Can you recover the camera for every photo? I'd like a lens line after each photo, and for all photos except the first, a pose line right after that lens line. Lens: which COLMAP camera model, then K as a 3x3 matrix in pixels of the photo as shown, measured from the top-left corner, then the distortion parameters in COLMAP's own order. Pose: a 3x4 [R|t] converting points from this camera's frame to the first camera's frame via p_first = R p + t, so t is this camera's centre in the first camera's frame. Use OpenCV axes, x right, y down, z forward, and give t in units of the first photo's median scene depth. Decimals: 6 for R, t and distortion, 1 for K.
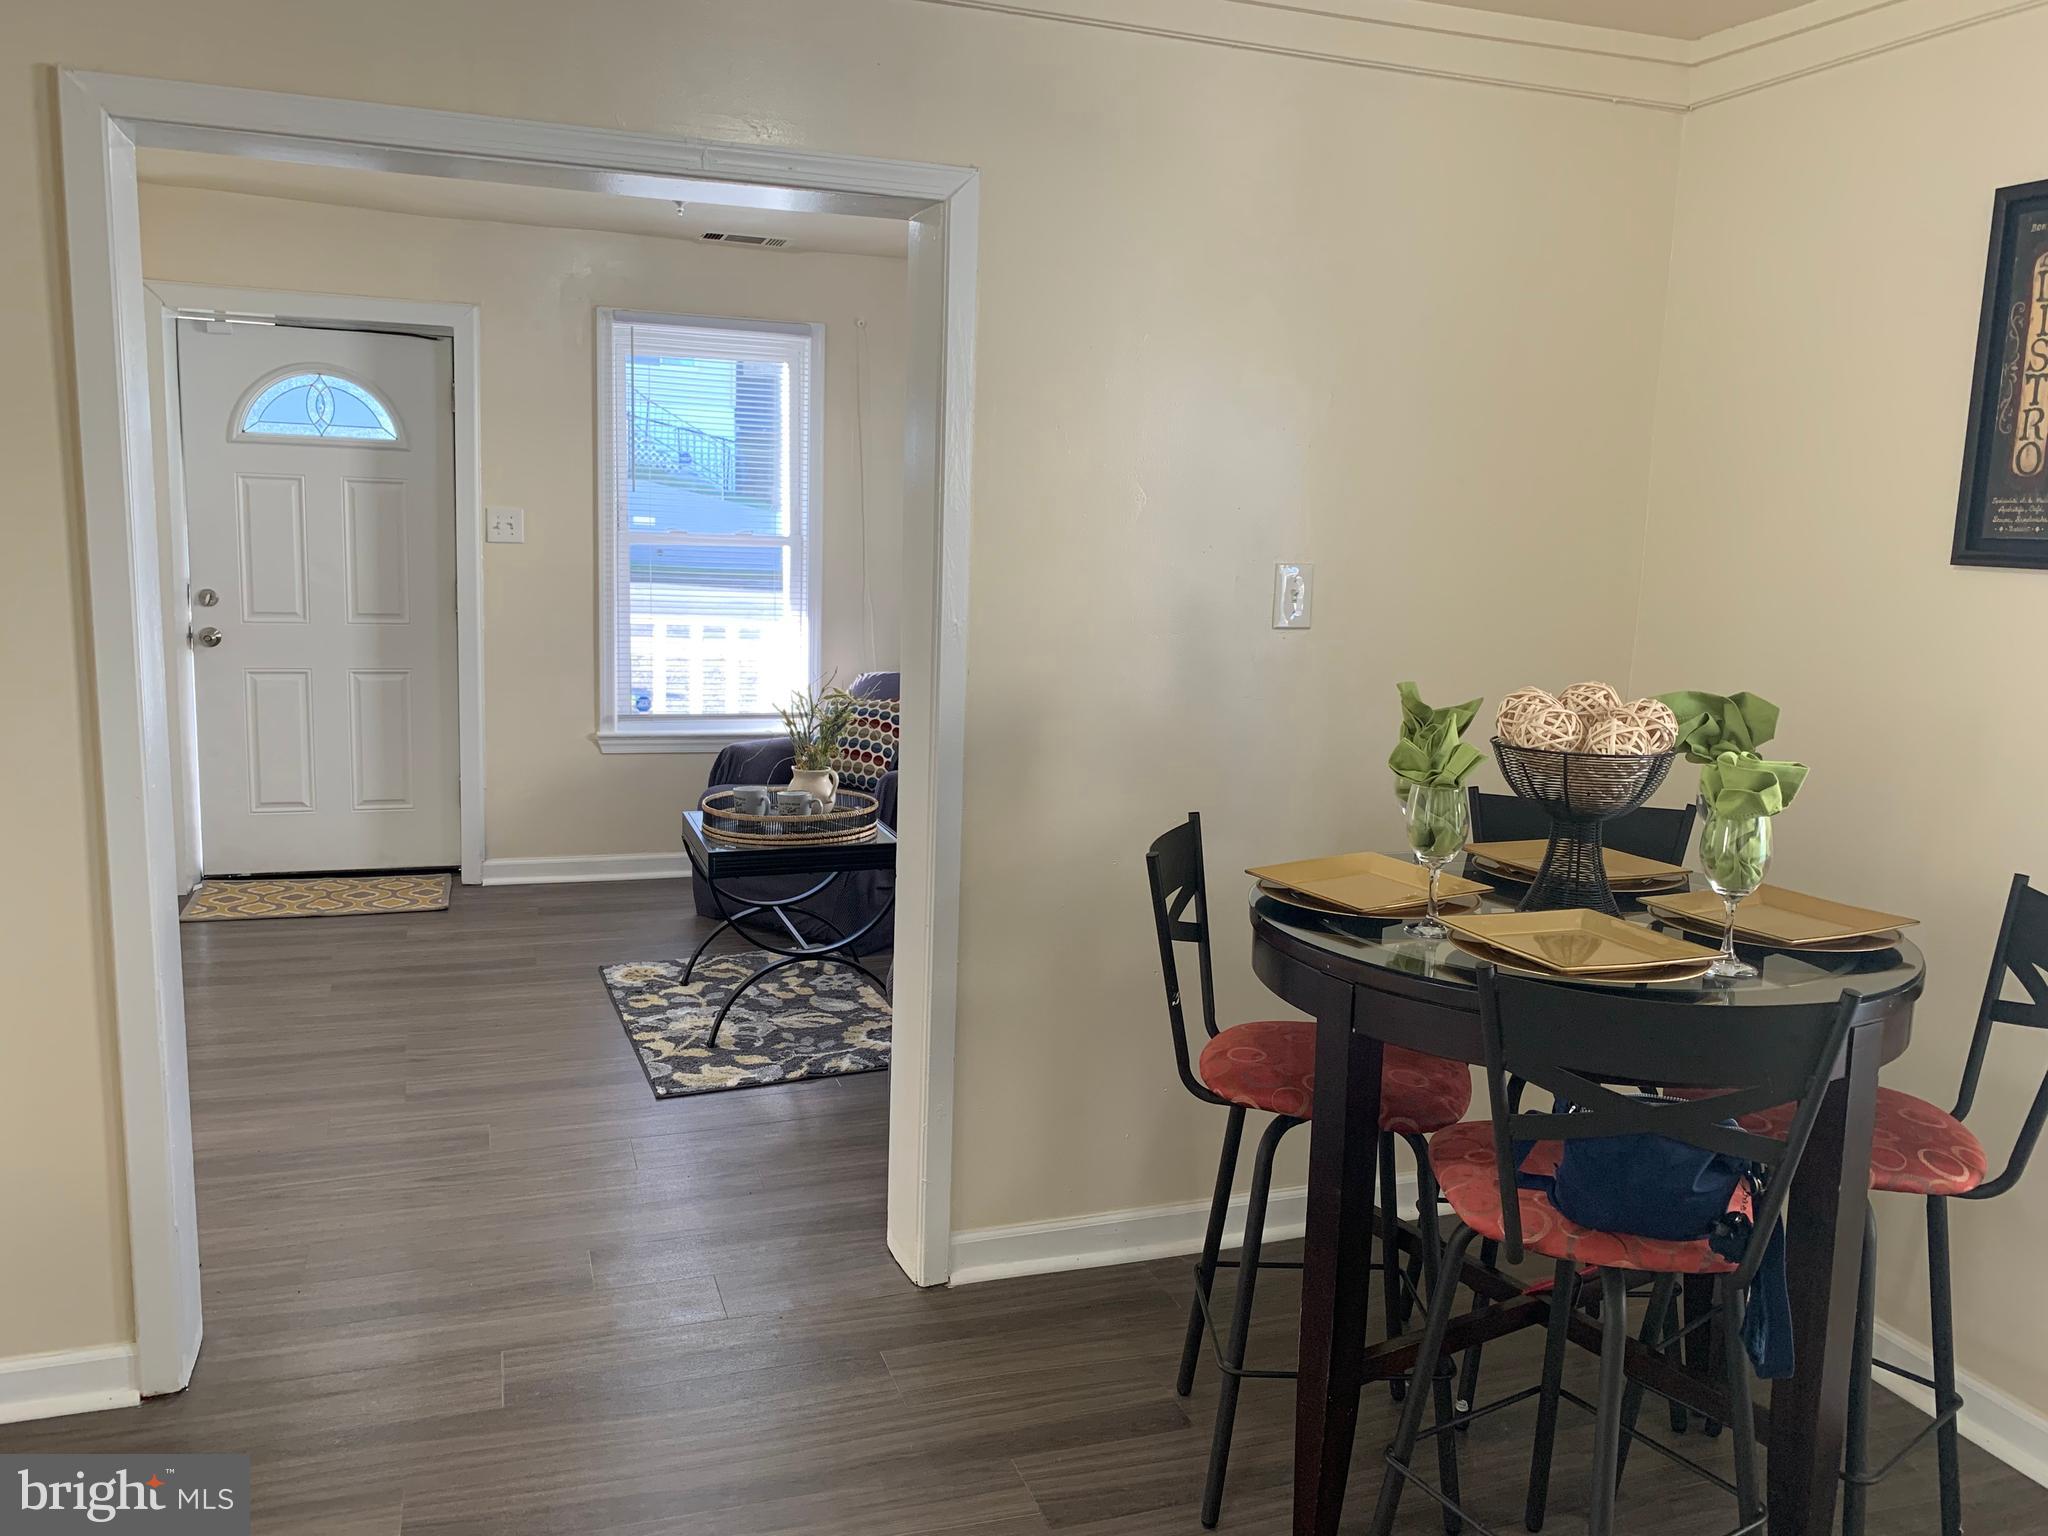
lens RADIAL K [[1560.7, 0, 1018.2], [0, 1560.7, 741.3], [0, 0, 1]] dist [0.034089, -0.033971]
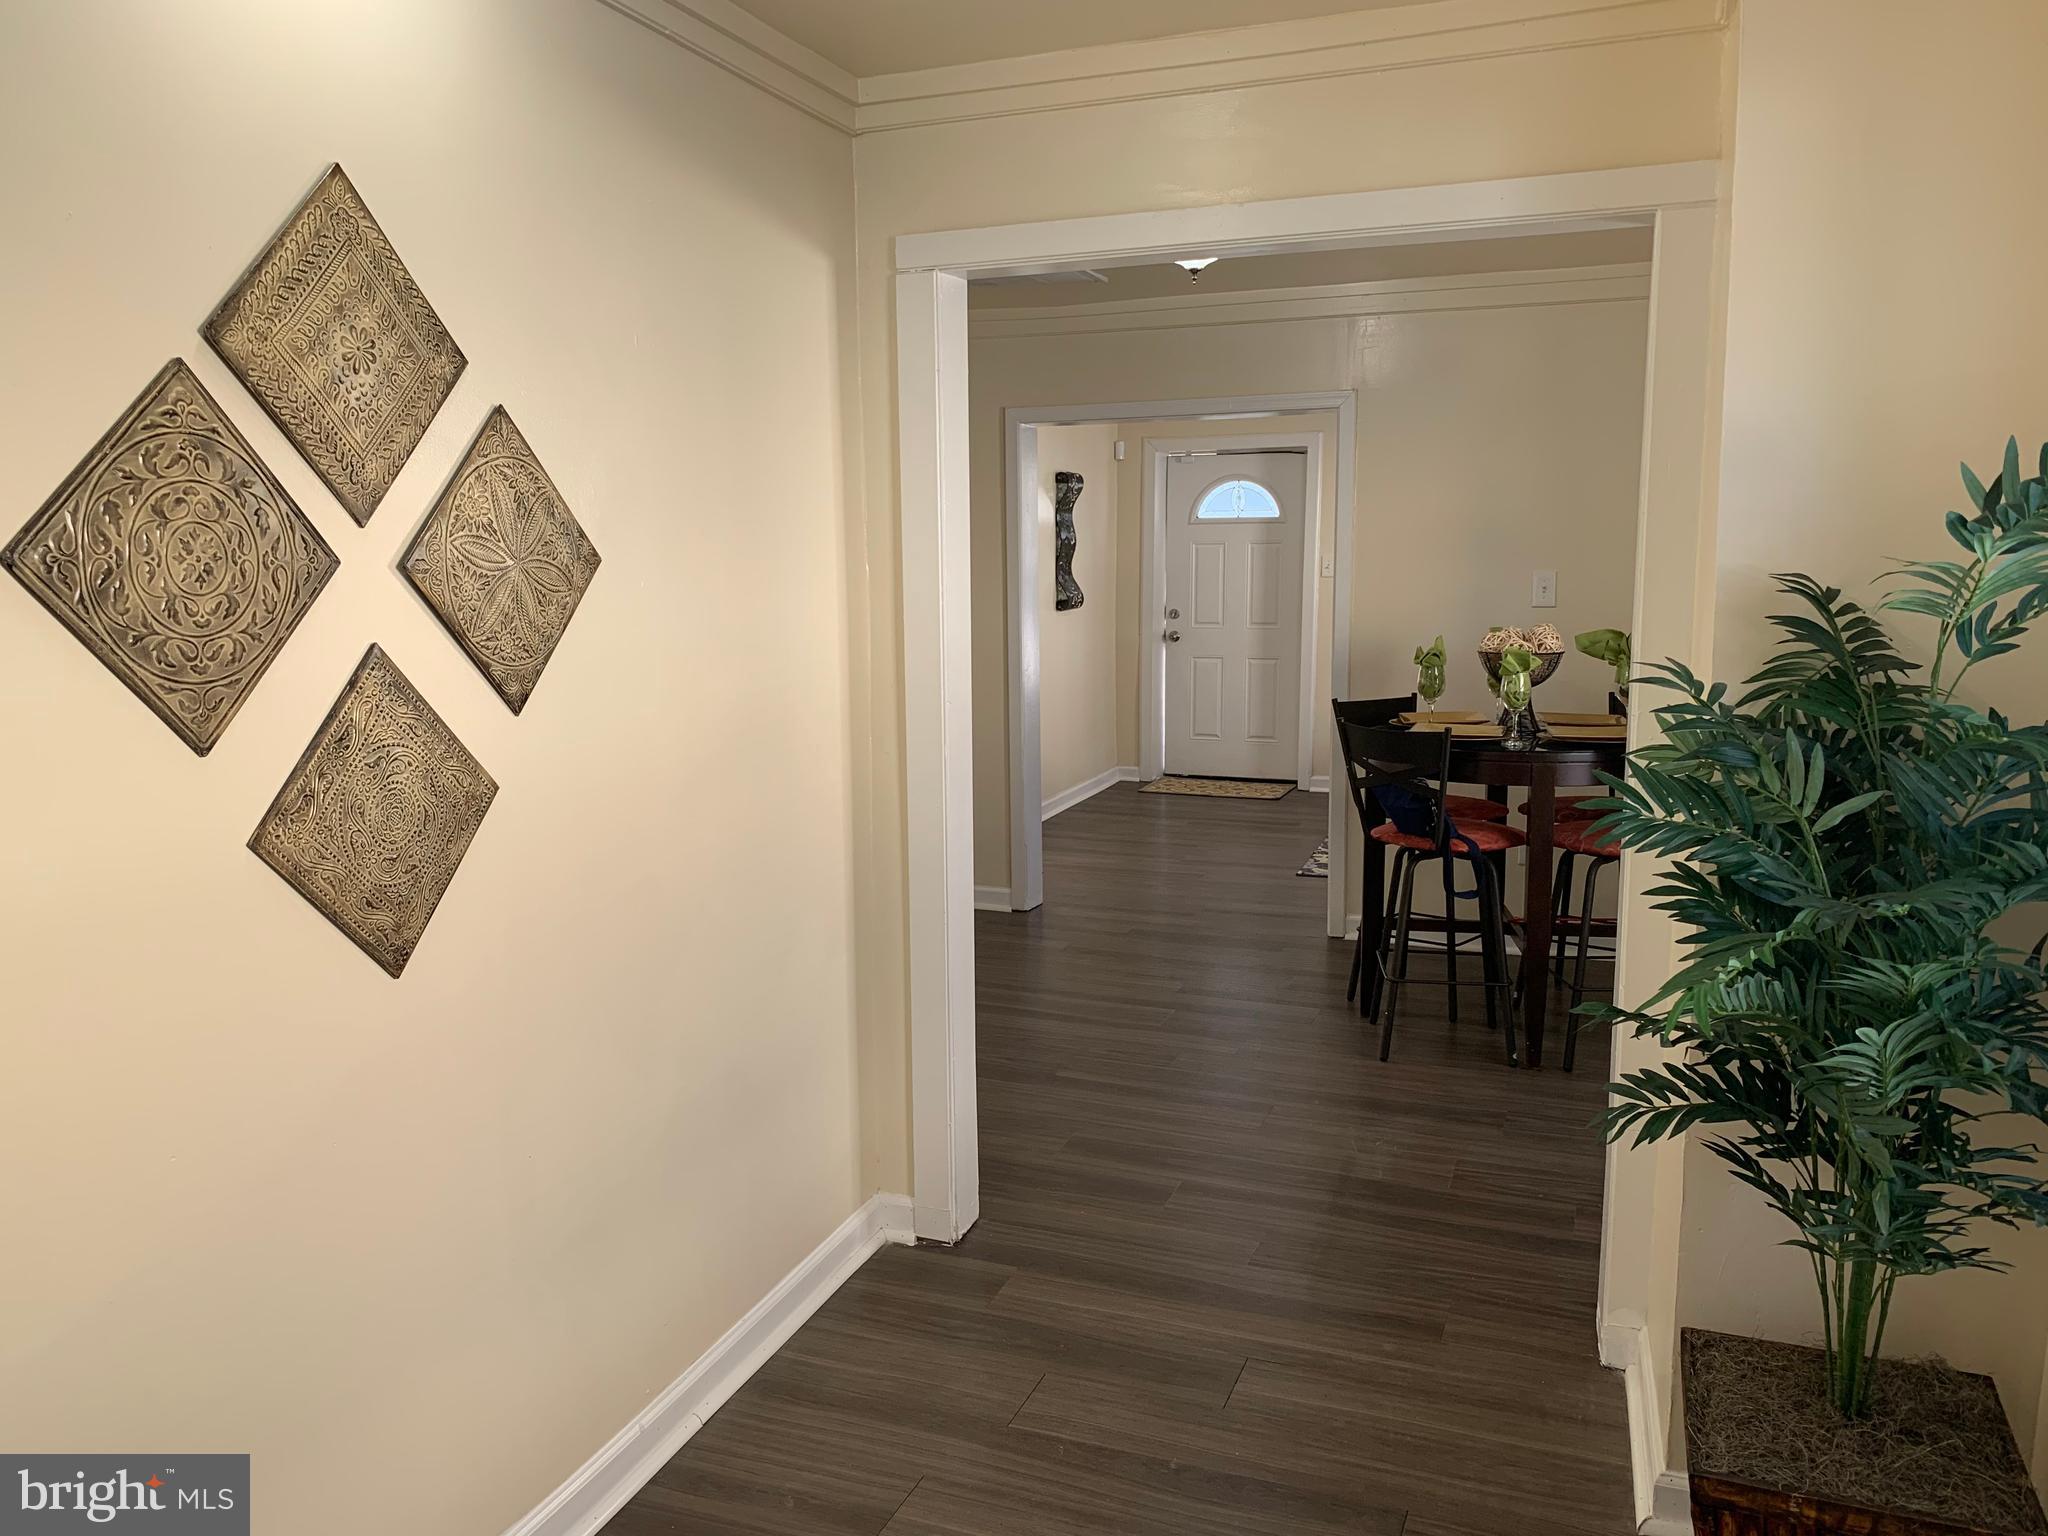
lens RADIAL K [[1560.7, 0, 1021.7], [0, 1560.7, 779.7], [0, 0, 1]] dist [0.034089, -0.033971]
pose [[0.757532, 0.063453, -0.649707, 0.599476], [-0.063947, 0.997691, 0.022878, 0.076905], [0.649659, 0.024216, 0.759840, -0.512009]]
